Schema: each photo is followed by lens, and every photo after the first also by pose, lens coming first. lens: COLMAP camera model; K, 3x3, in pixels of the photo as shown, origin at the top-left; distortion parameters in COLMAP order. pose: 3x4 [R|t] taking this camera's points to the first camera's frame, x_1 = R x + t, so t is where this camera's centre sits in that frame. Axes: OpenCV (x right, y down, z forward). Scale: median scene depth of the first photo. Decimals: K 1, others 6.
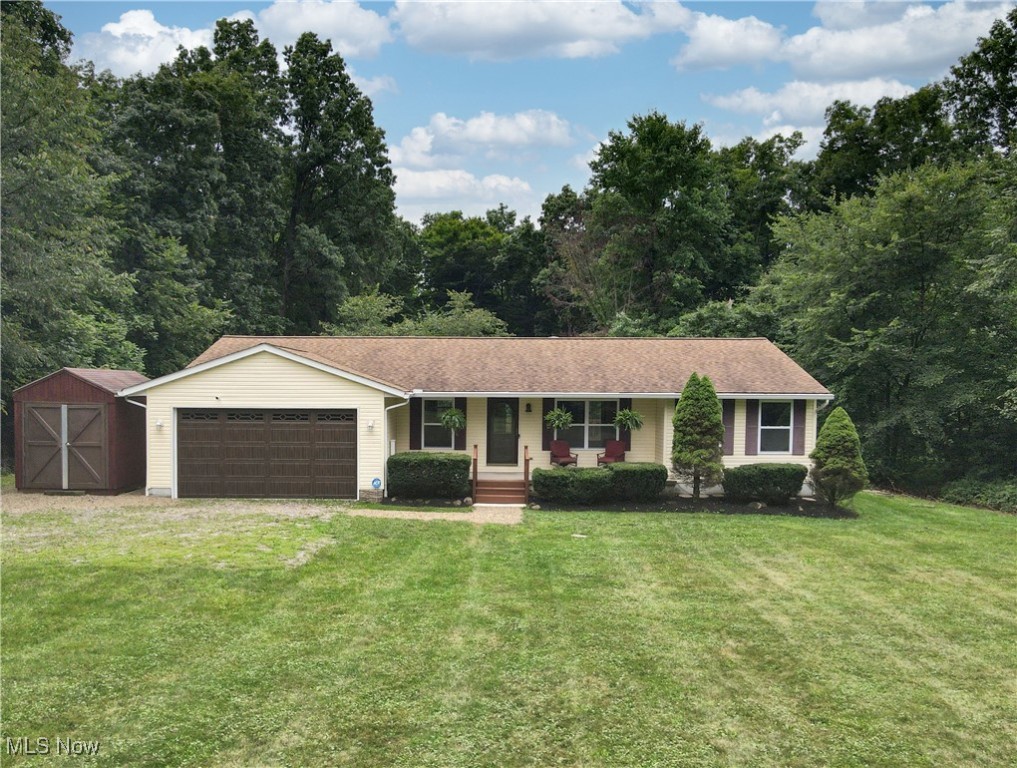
lens RADIAL K [[809.8, 0, 488.3], [0, 809.8, 432.8], [0, 0, 1]] dist [0.012537, 0.006927]
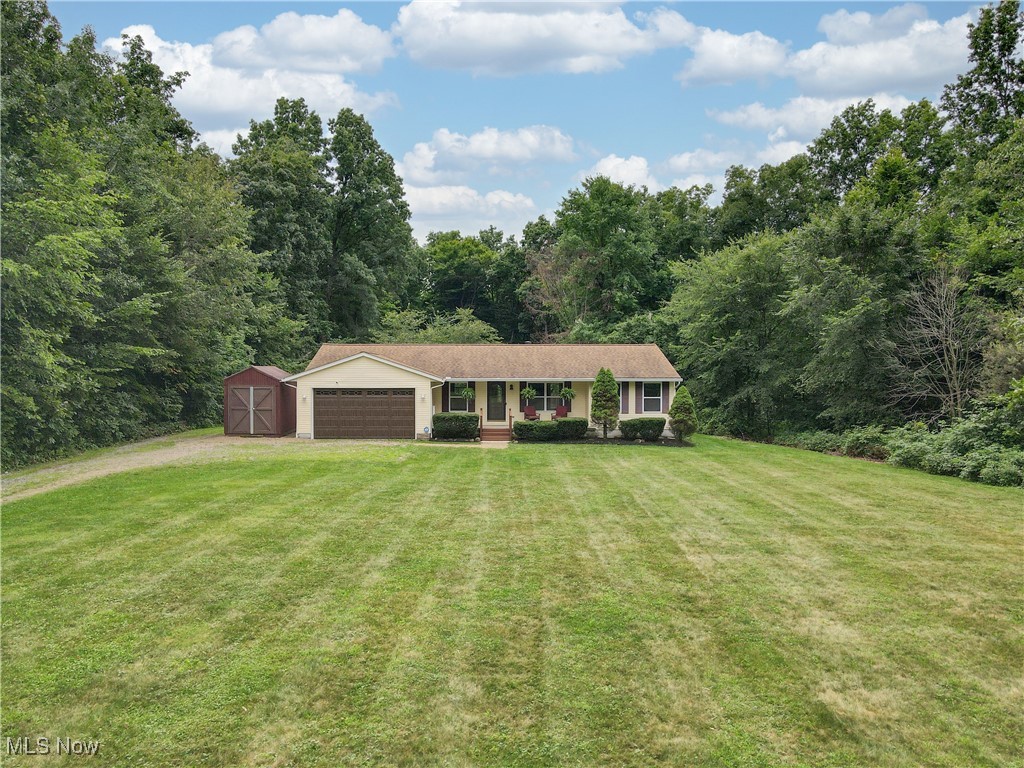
lens RADIAL K [[757.9, 0, 505.2], [0, 757.9, 393.3], [0, 0, 1]] dist [0.006074, -0.006140]
pose [[0.999333, -0.006493, 0.035943, -0.021981], [0.007382, 0.999669, -0.024654, 0.022465], [-0.035771, 0.024903, 0.999050, -0.622028]]
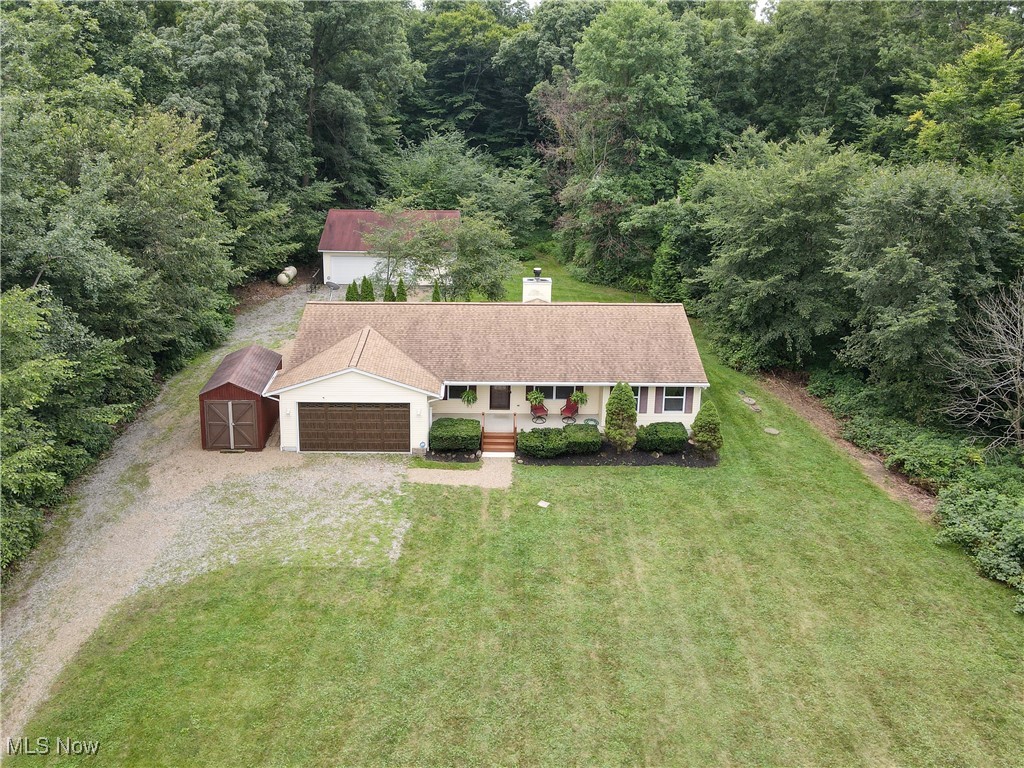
lens RADIAL K [[827.4, 0, 487.2], [0, 827.4, 248.3], [0, 0, 1]] dist [0.018243, -0.001472]
pose [[0.999987, 0.000485, 0.005160, -0.015892], [-0.001504, 0.979908, 0.199444, -0.603419], [-0.004959, -0.199449, 0.979896, -0.506991]]
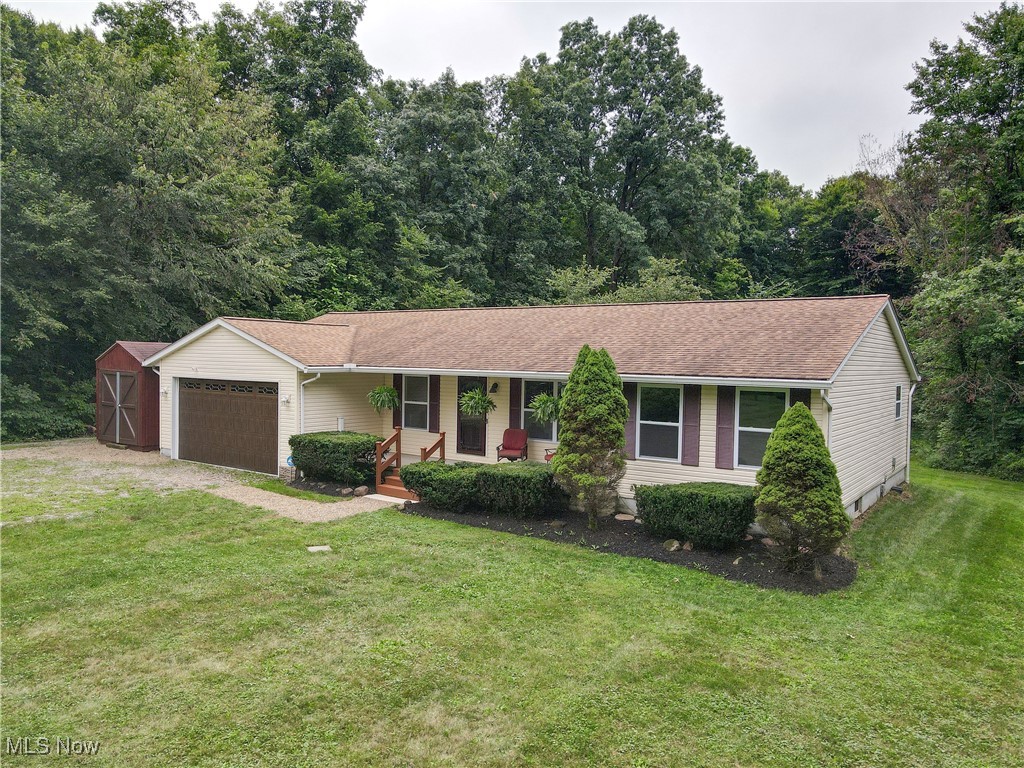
lens RADIAL K [[757.9, 0, 512.5], [0, 757.9, 385.5], [0, 0, 1]] dist [0.006074, -0.006140]
pose [[0.815194, 0.029296, -0.578447, 0.537409], [-0.046424, 0.998812, -0.014838, -0.023703], [0.577325, 0.038950, 0.815585, 0.388985]]
